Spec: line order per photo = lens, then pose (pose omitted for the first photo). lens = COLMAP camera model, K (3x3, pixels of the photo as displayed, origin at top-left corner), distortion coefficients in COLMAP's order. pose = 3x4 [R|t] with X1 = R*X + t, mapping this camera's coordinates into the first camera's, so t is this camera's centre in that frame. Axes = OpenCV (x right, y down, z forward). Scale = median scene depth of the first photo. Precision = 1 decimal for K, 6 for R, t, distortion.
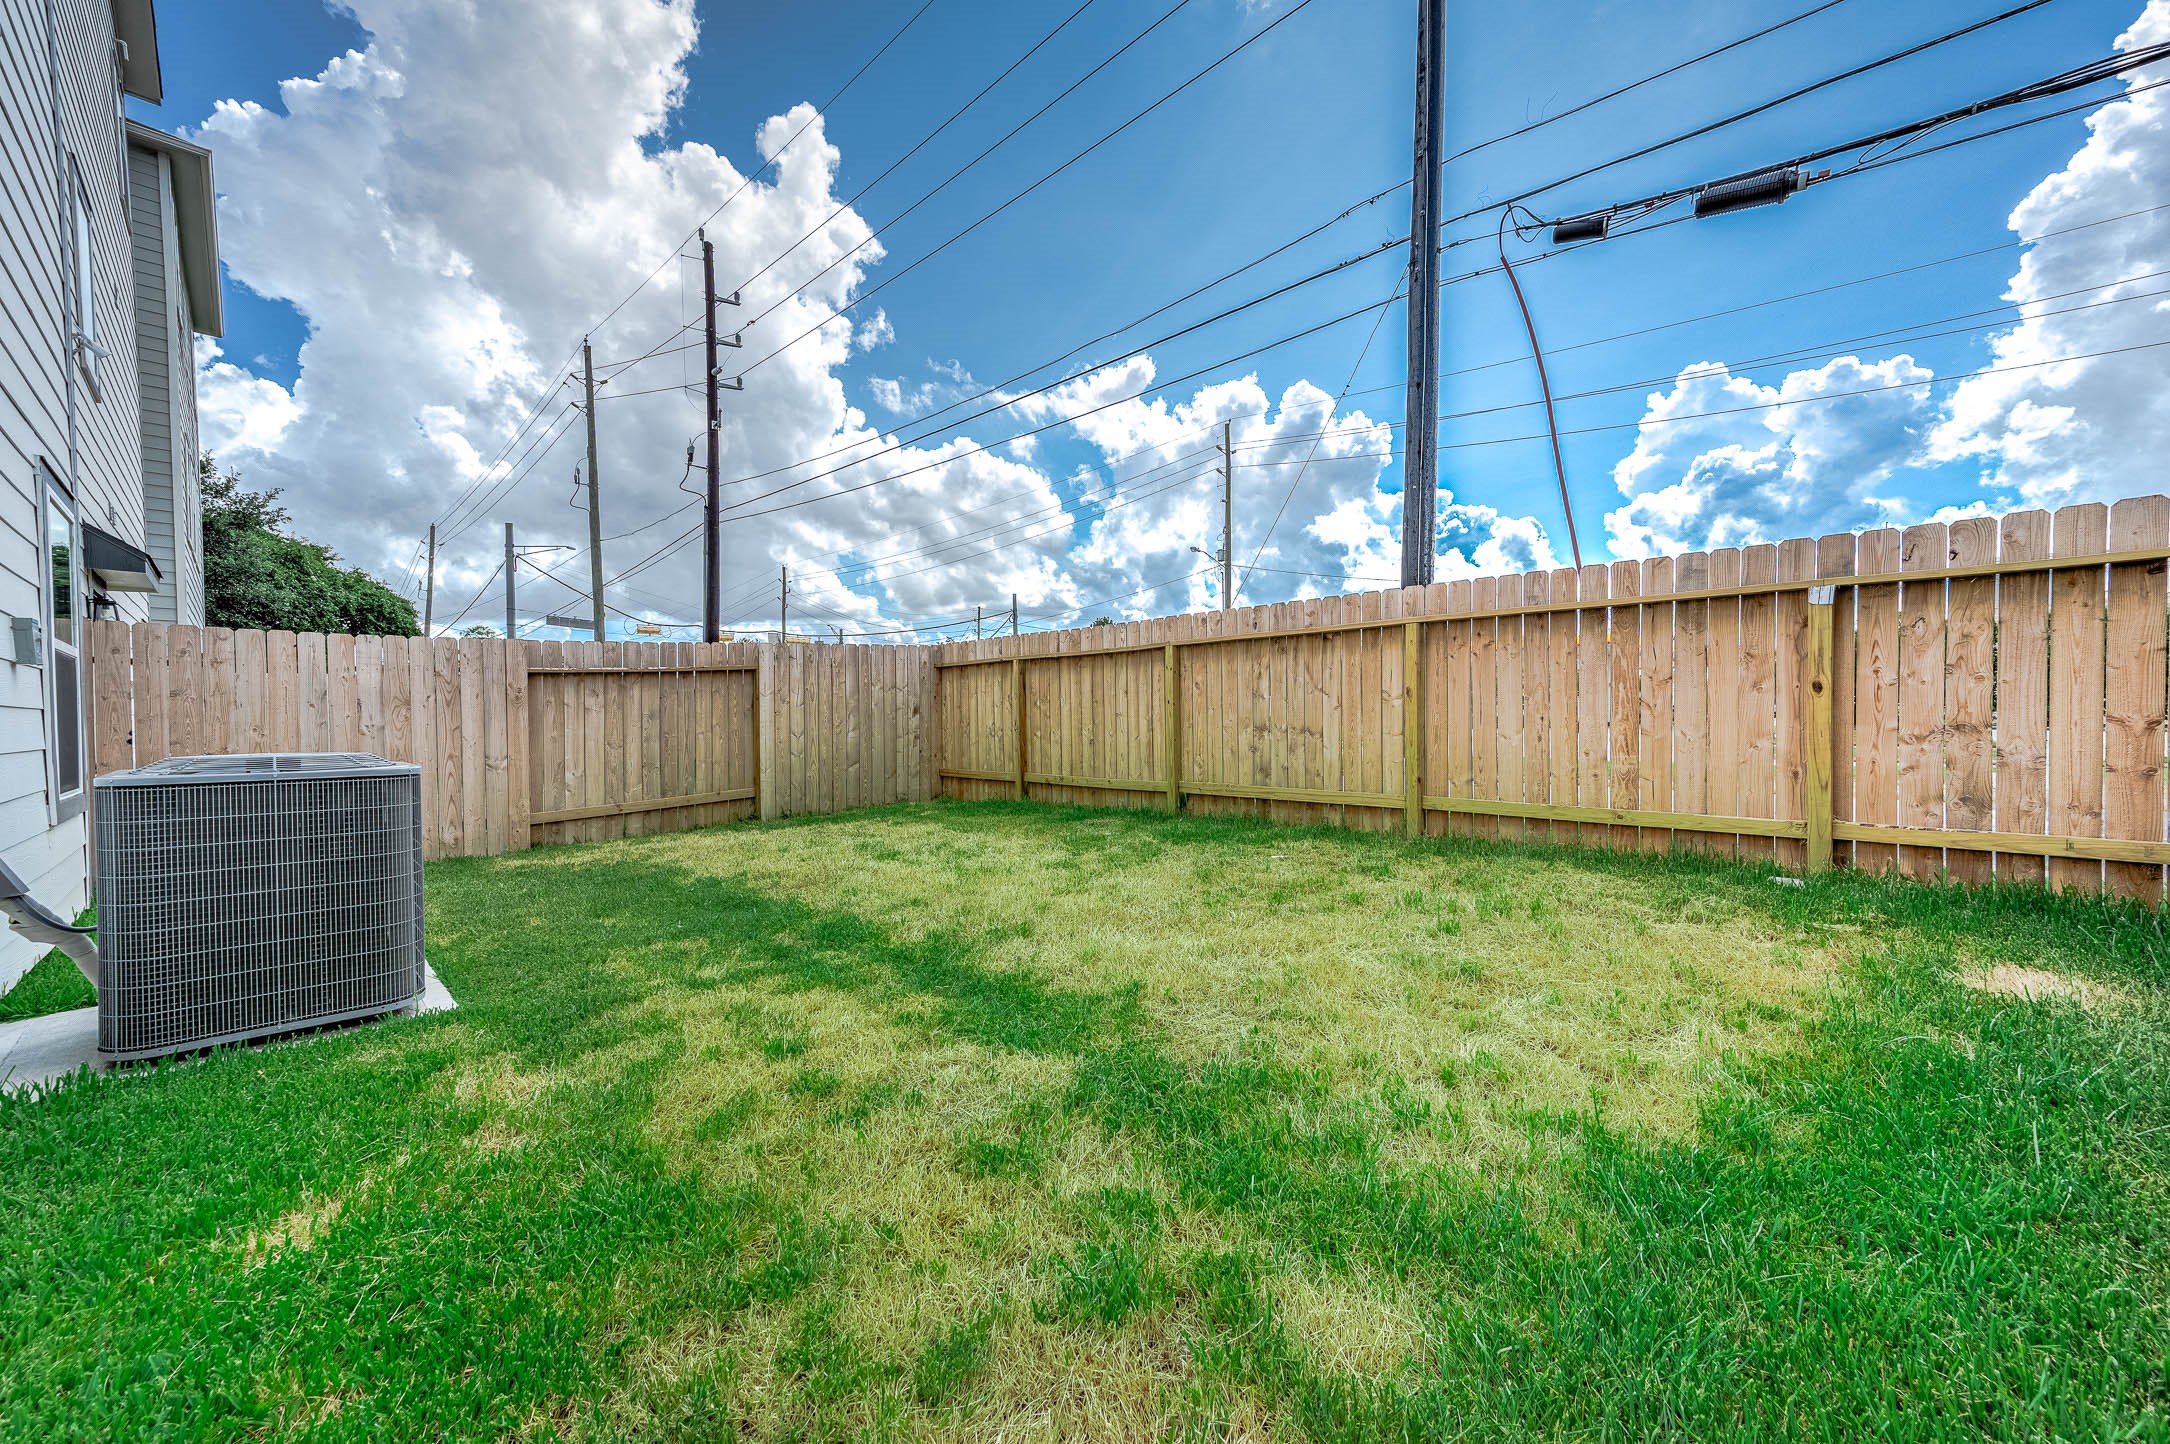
lens RADIAL K [[850.4, 0, 1093.0], [0, 850.4, 728.2], [0, 0, 1]] dist [0.021627, 0.000304]
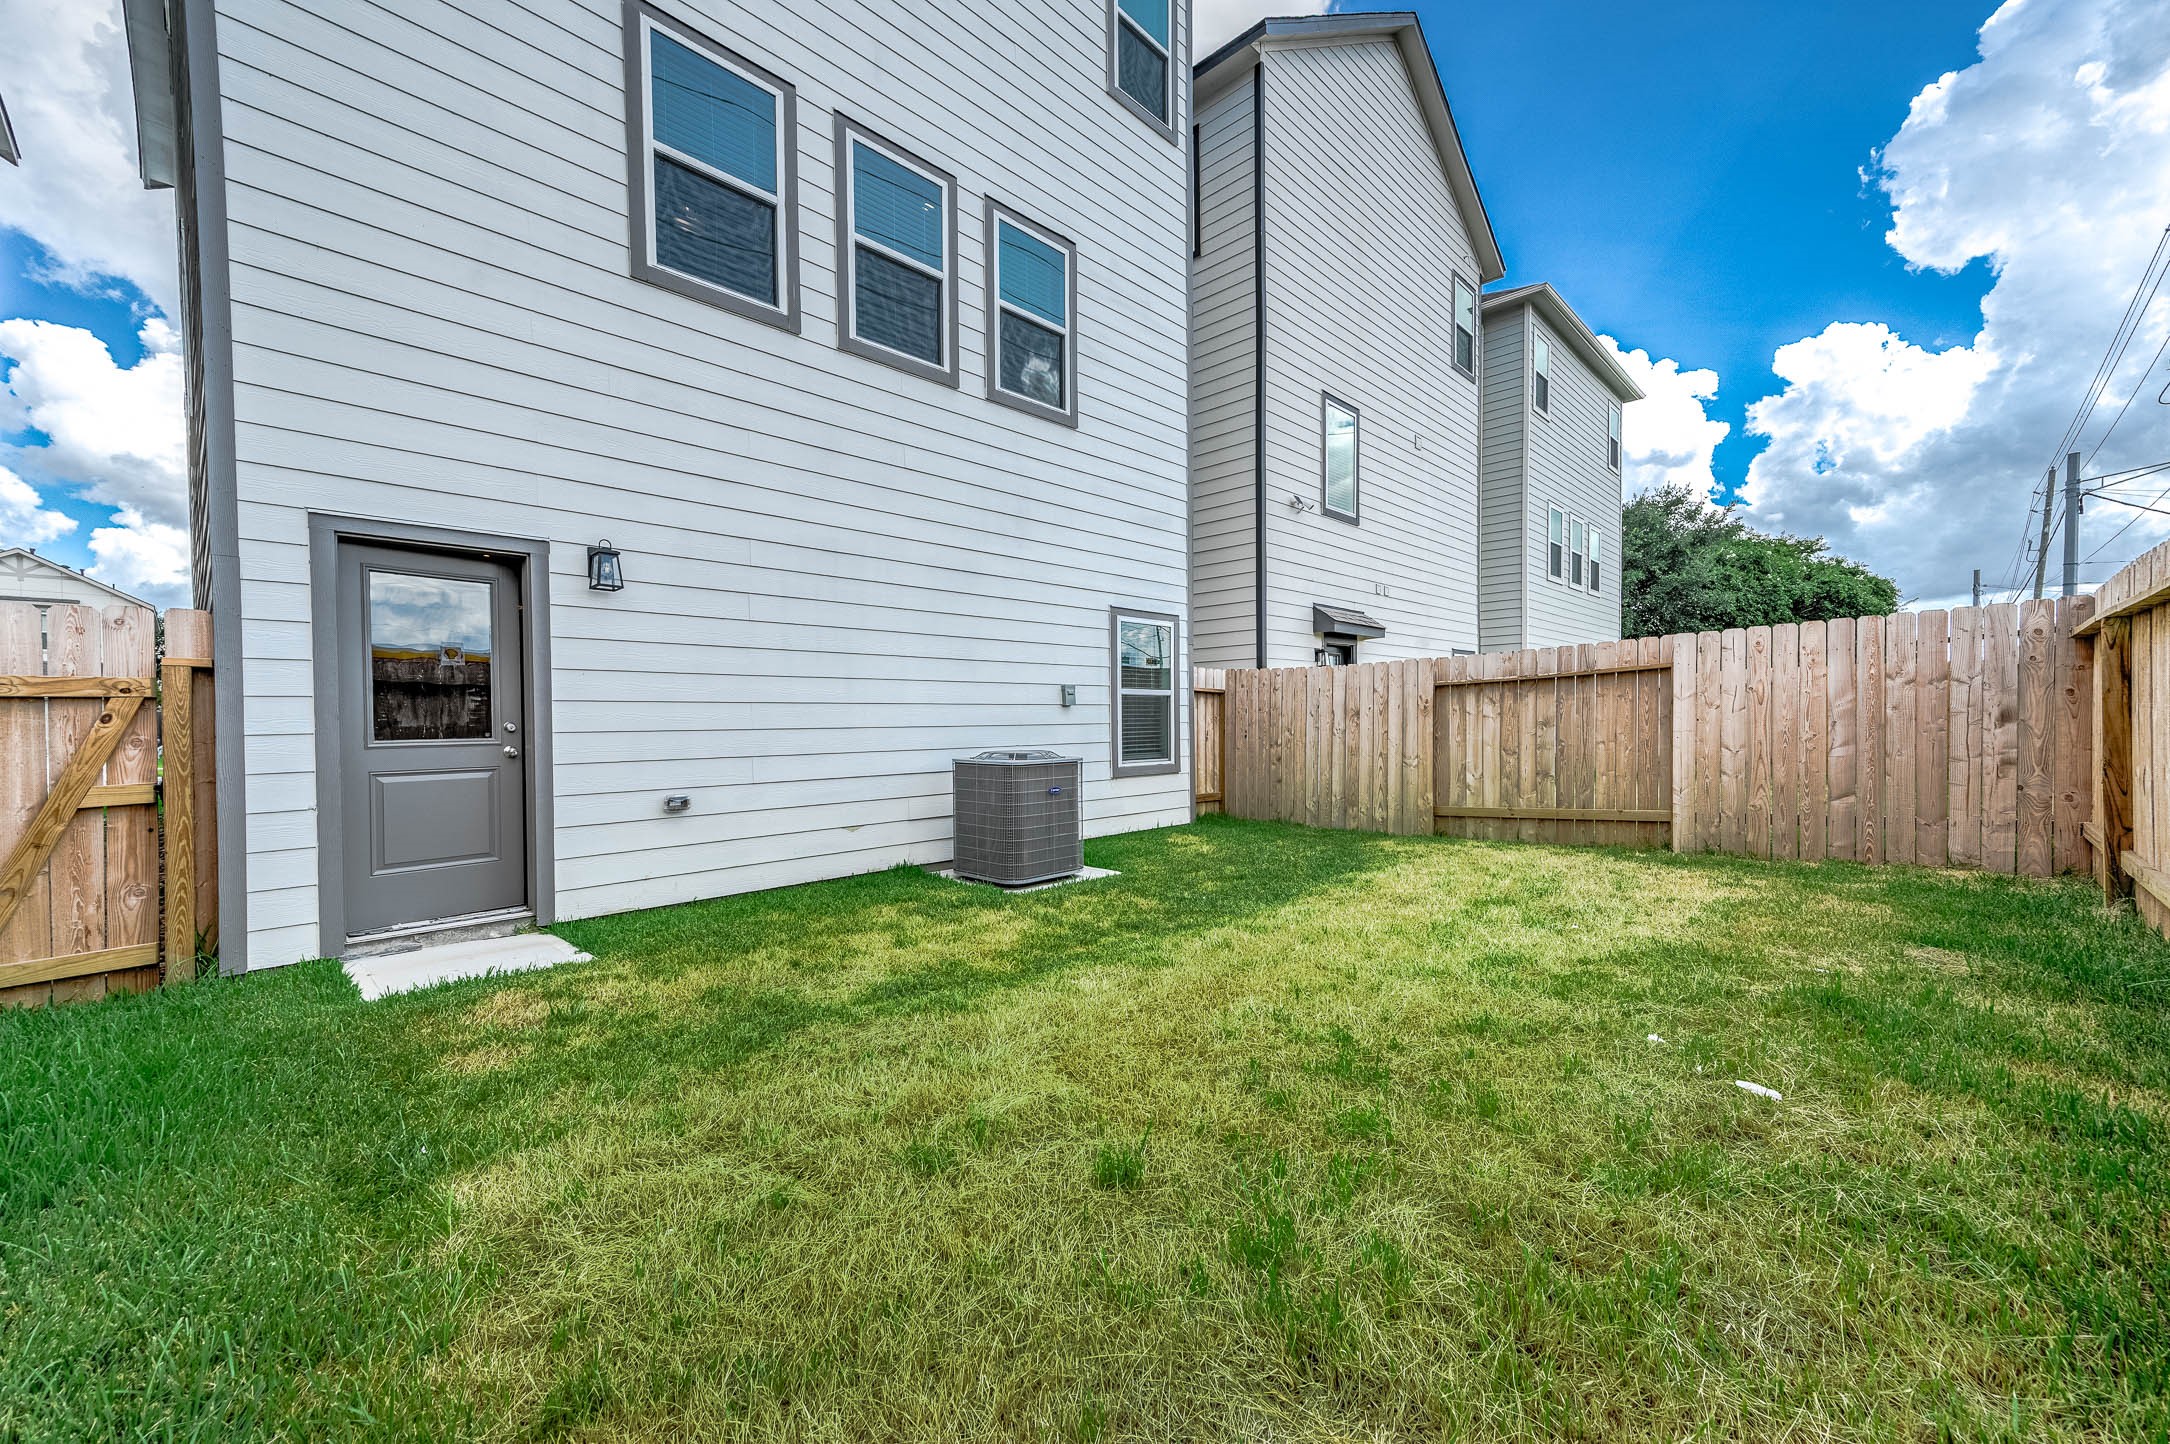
lens RADIAL K [[850.4, 0, 1093.0], [0, 850.4, 728.2], [0, 0, 1]] dist [0.021627, 0.000304]
pose [[0.028023, 0.025435, -0.999284, 0.453146], [-0.003160, 0.999673, 0.025356, -0.031903], [0.999602, 0.002447, 0.028094, 0.456371]]
